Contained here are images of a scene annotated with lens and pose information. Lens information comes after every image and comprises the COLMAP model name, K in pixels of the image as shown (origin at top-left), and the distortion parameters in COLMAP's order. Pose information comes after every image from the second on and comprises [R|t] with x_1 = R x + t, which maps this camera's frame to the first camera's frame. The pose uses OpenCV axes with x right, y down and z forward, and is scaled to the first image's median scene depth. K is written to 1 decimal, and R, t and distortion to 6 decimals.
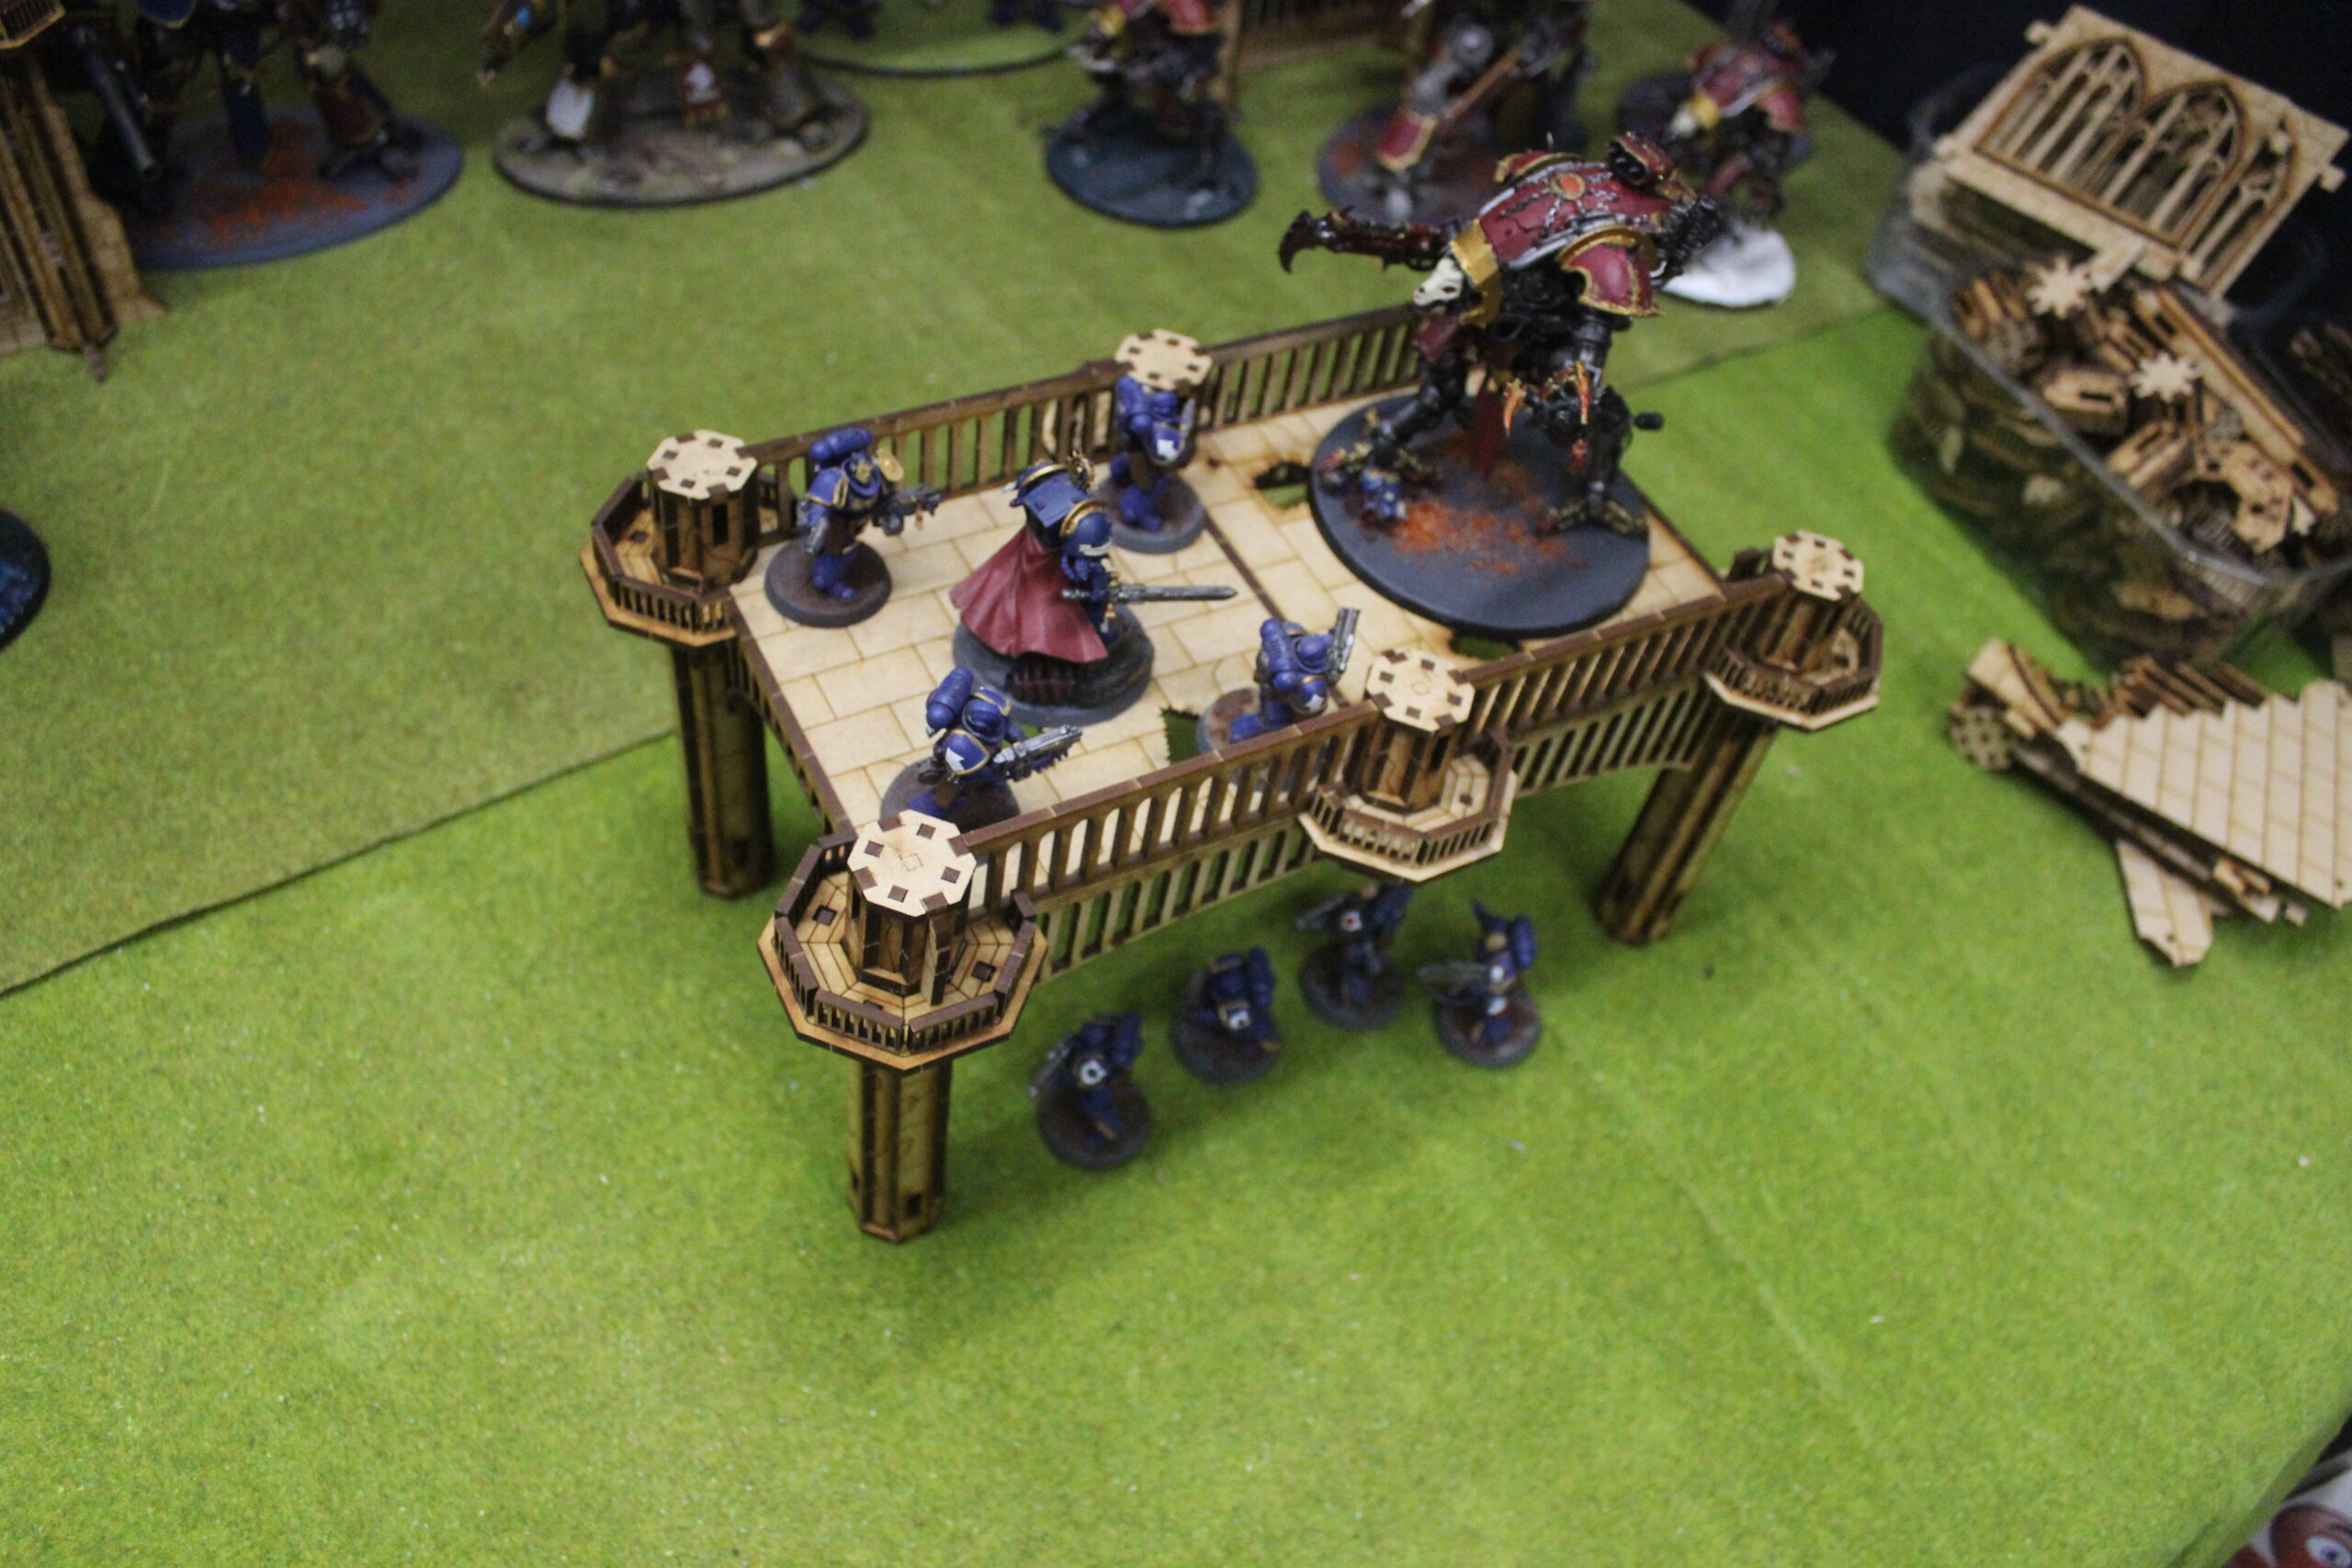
lens RADIAL K [[1895.0, 0, 1191.7], [0, 1895.0, 806.5], [0, 0, 1]] dist [-0.169445, 0.143820]
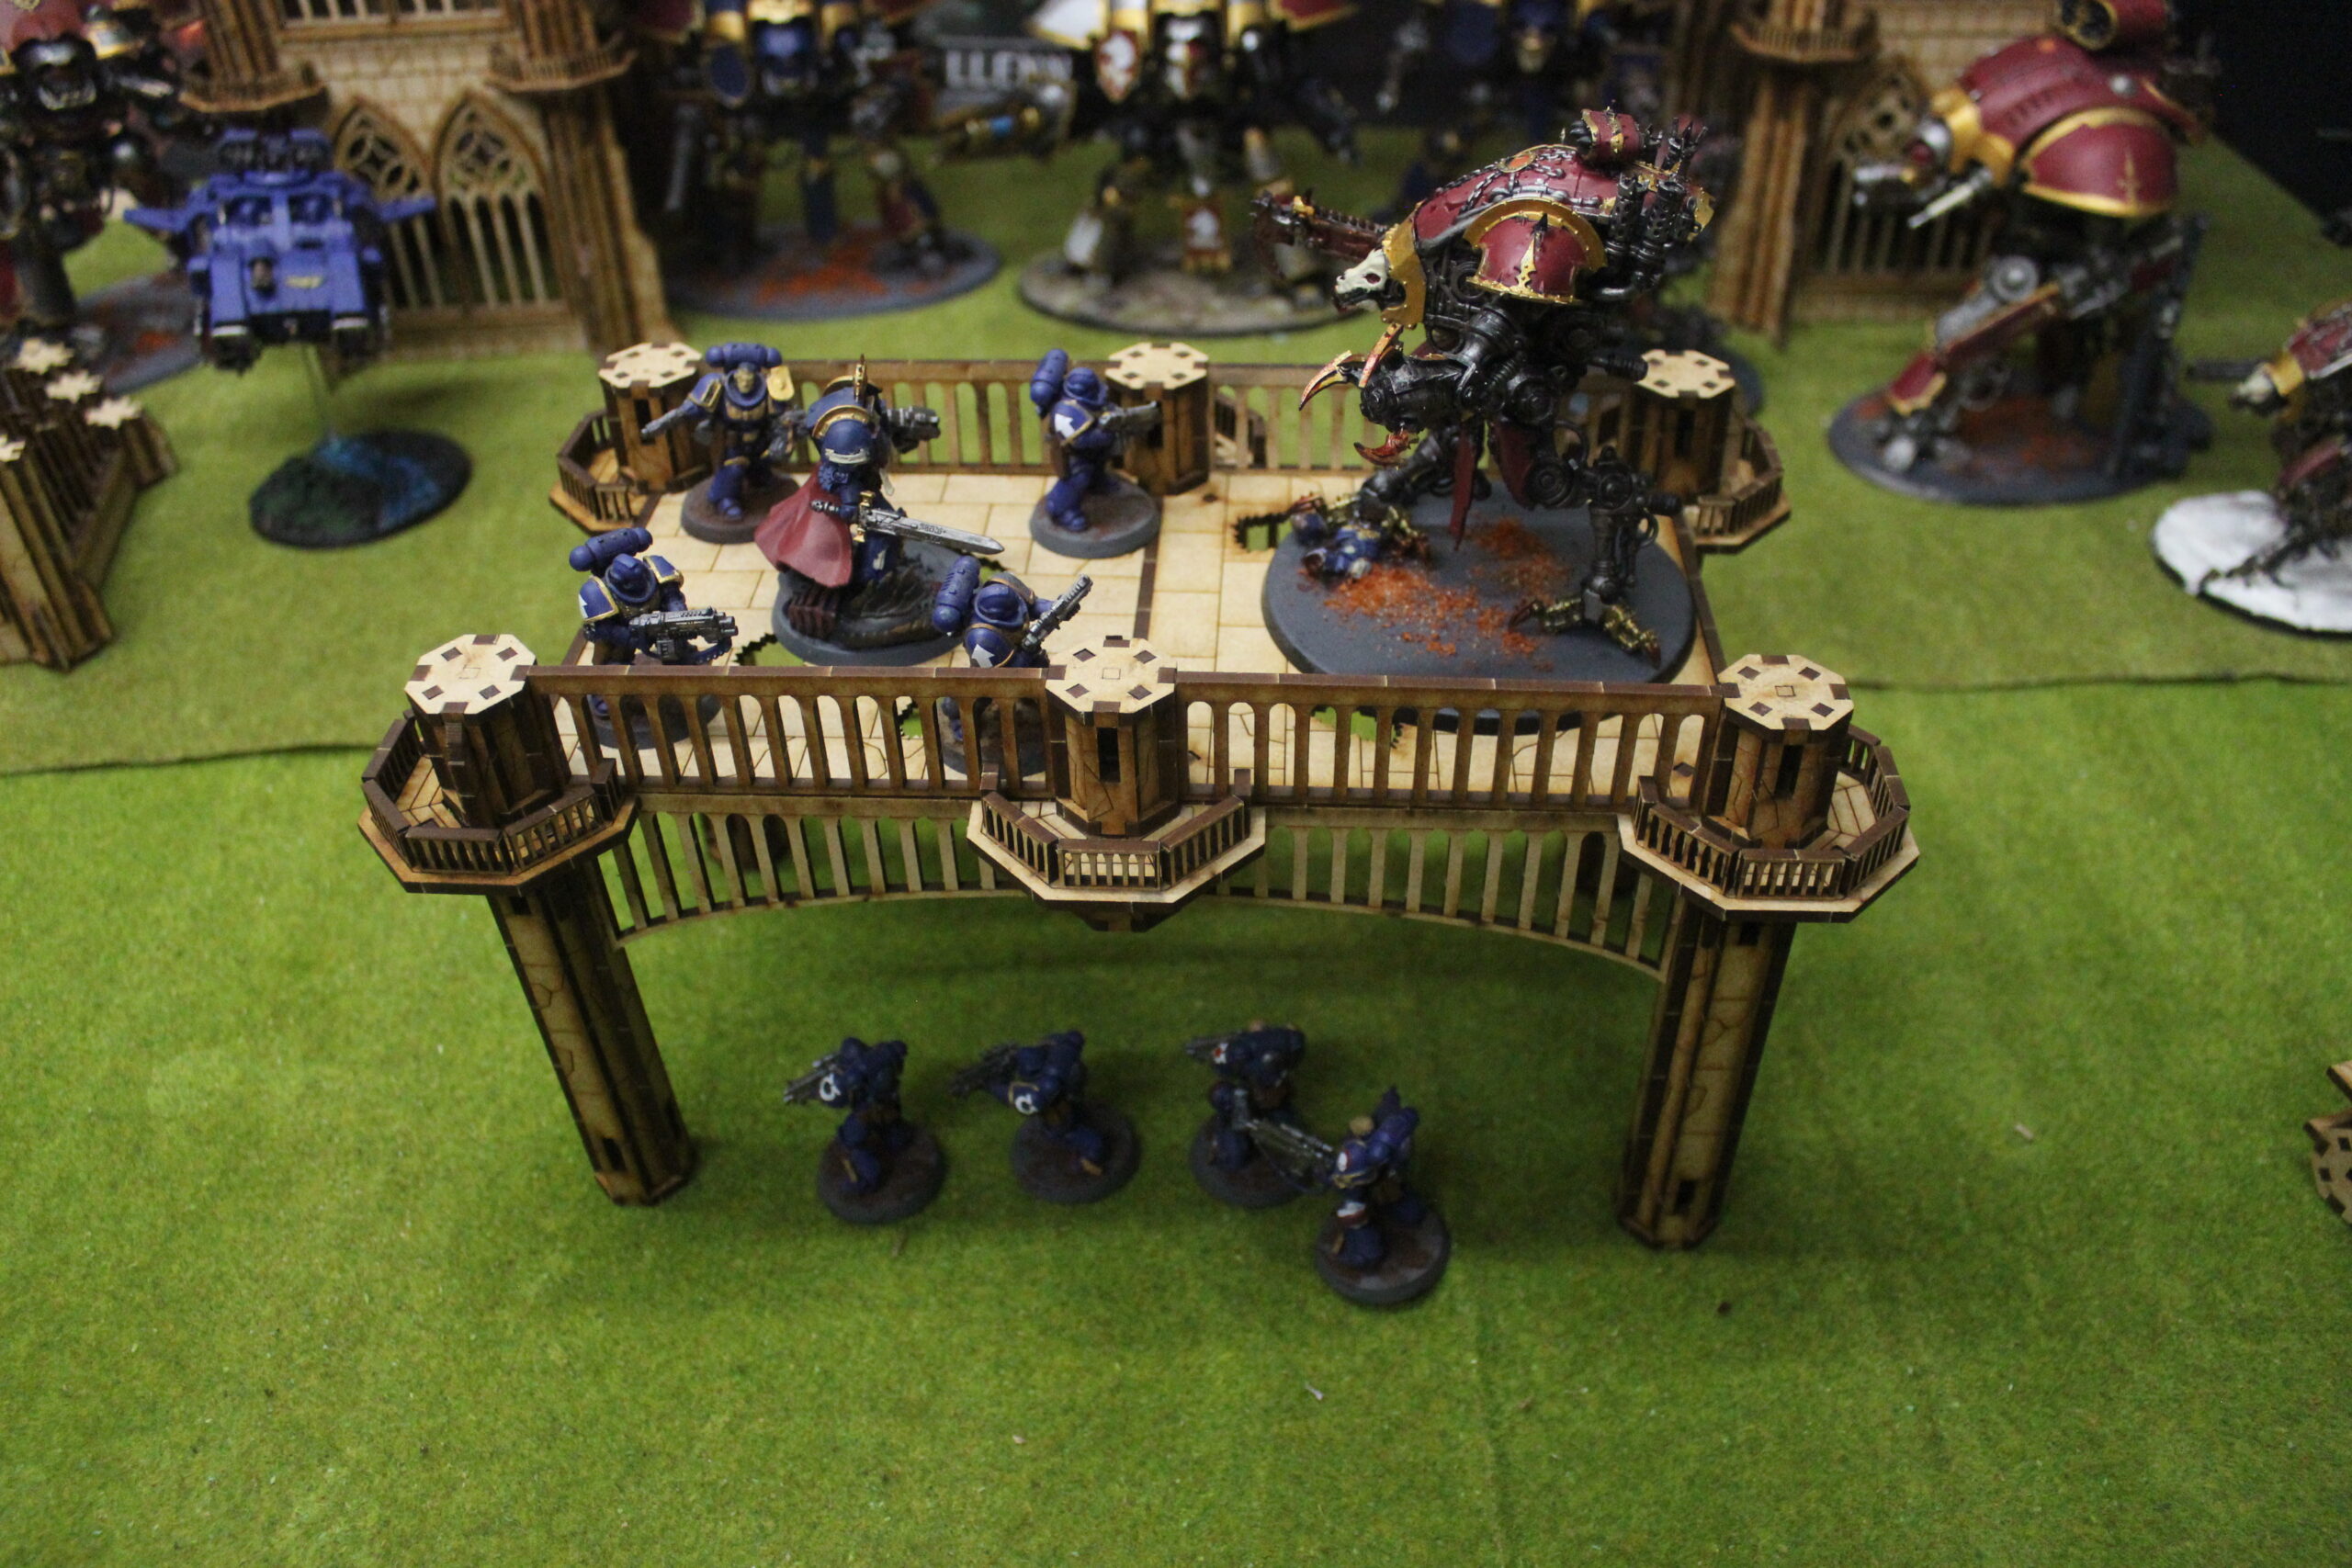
lens RADIAL K [[1895.0, 0, 1191.7], [0, 1895.0, 806.5], [0, 0, 1]] dist [-0.169445, 0.143820]
pose [[0.840269, 0.216967, -0.496863, 0.464494], [-0.318225, 0.939337, -0.127982, 0.069897], [0.438954, 0.265654, 0.858340, 0.261130]]
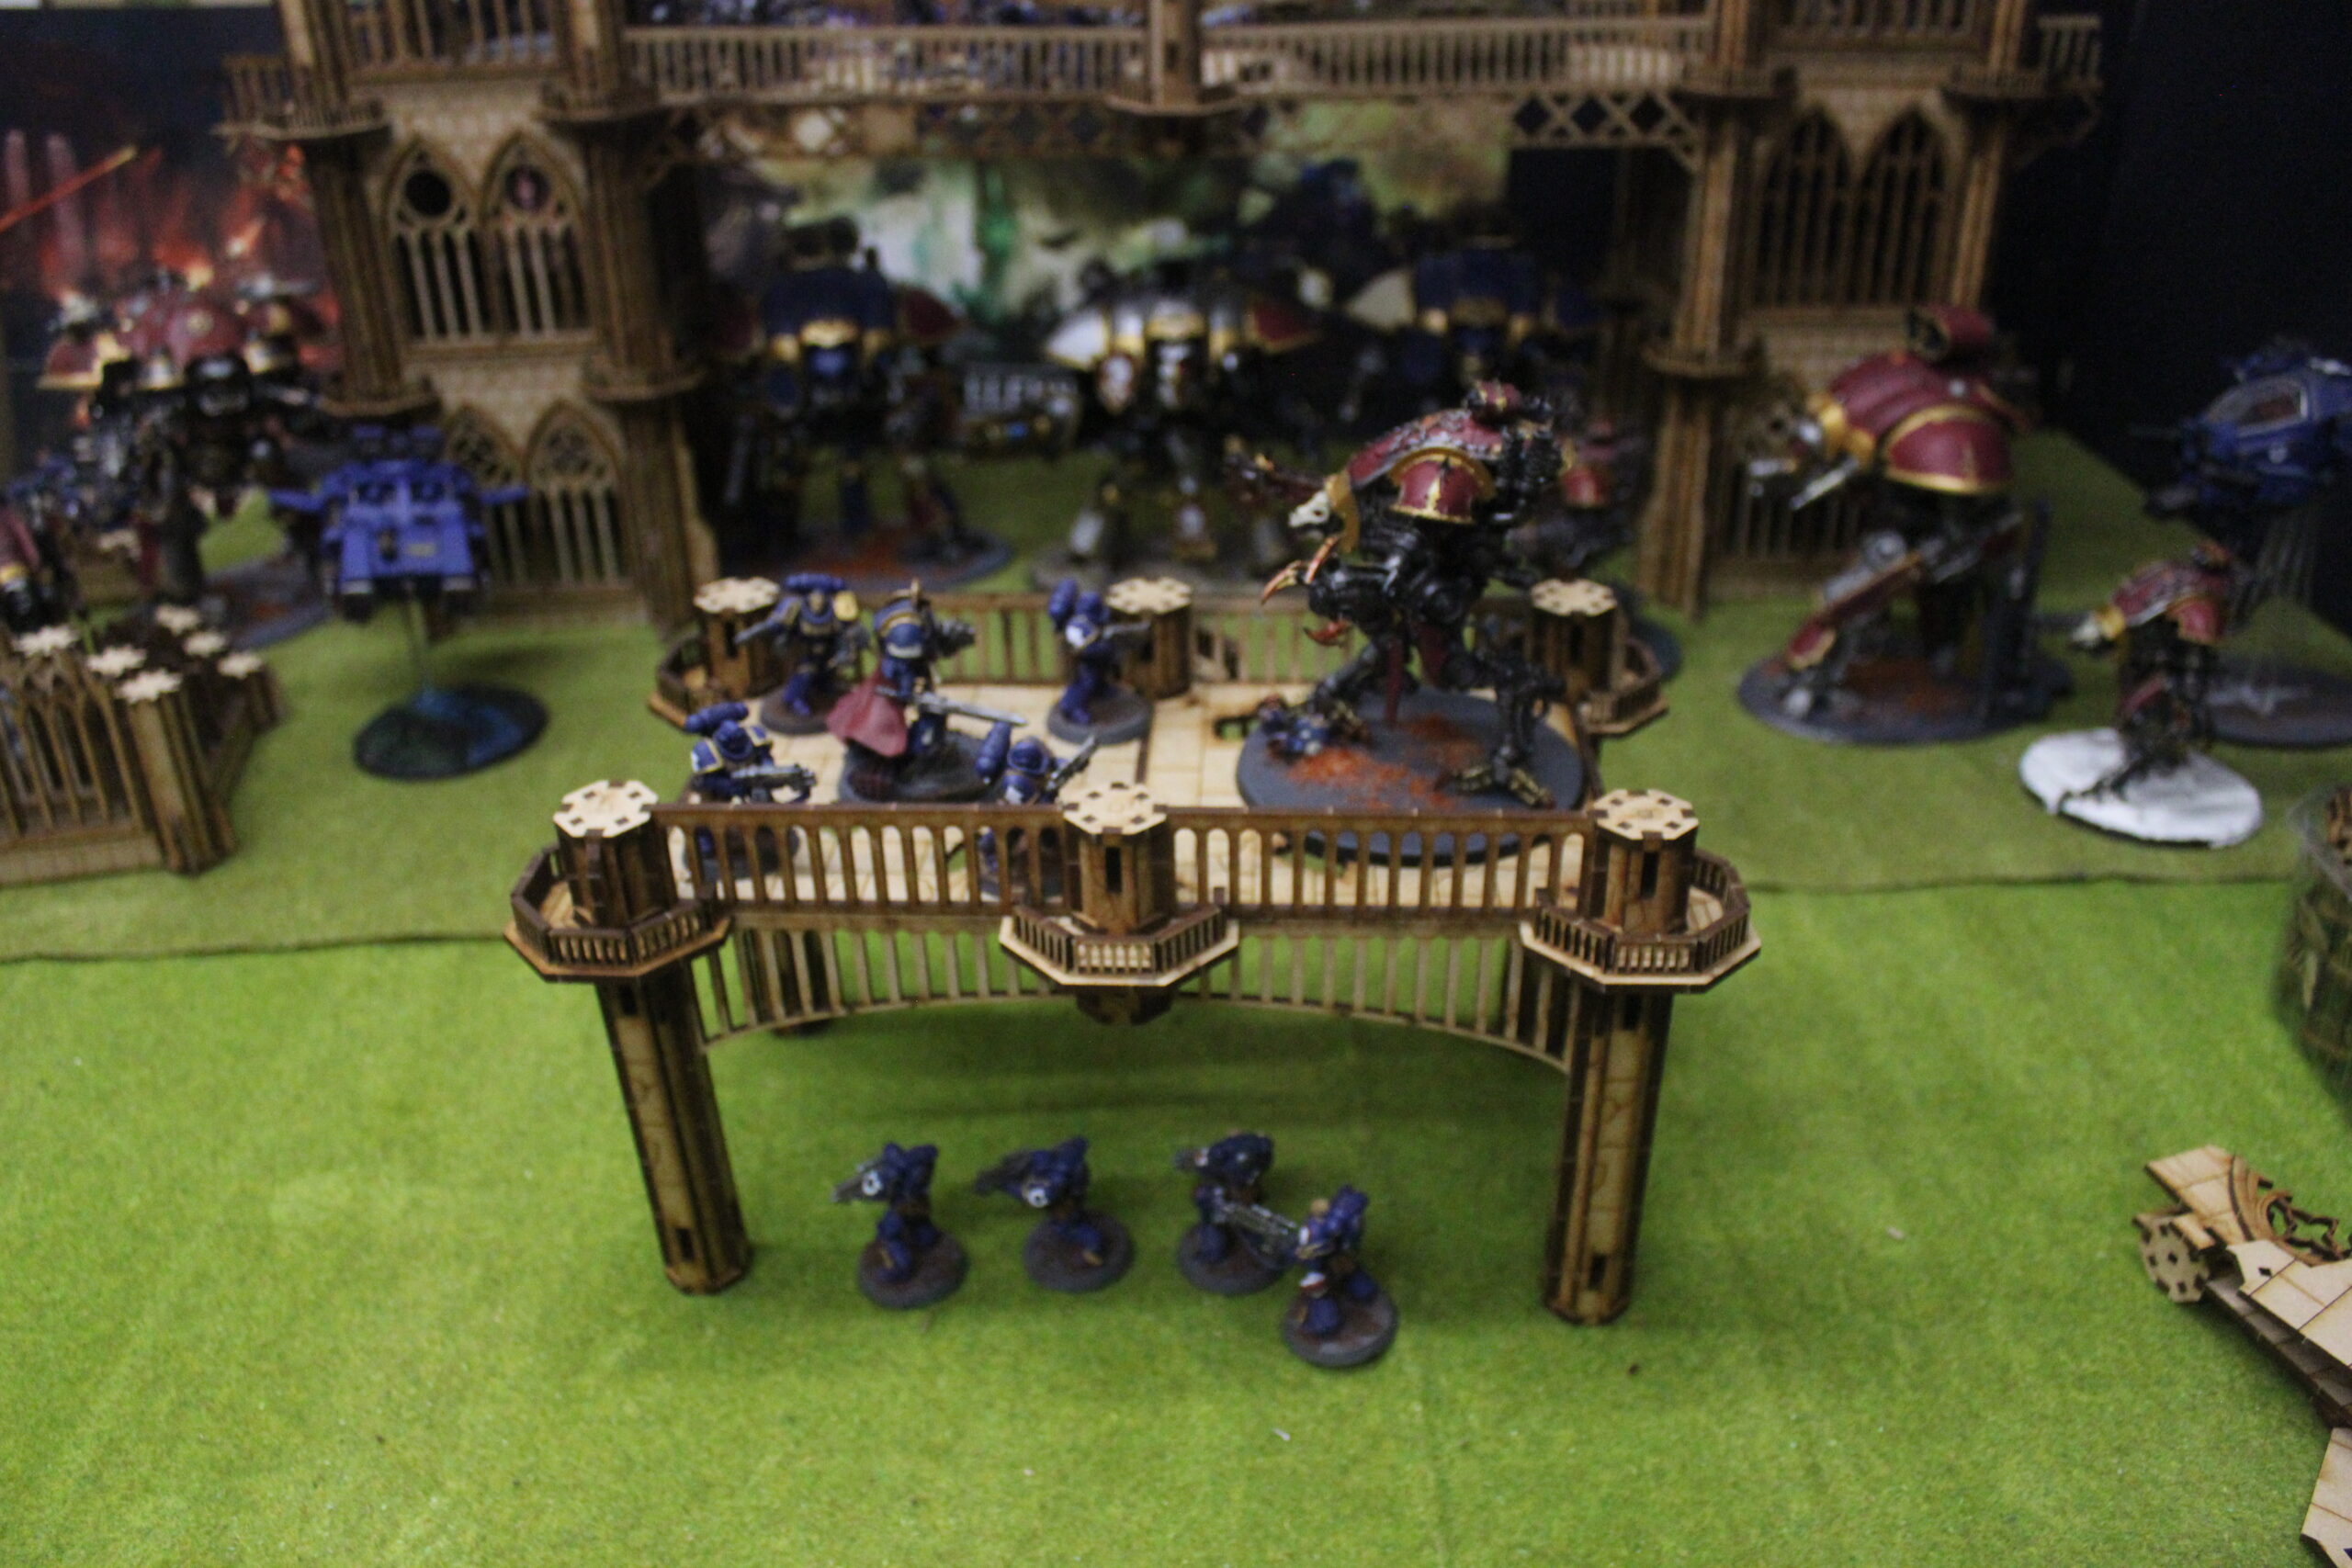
lens RADIAL K [[1895.0, 0, 1191.7], [0, 1895.0, 806.5], [0, 0, 1]] dist [-0.169445, 0.143820]
pose [[0.842377, 0.125836, -0.523991, 0.573778], [-0.317184, 0.901861, -0.293329, 0.187226], [0.435656, 0.413295, 0.799620, 0.144283]]
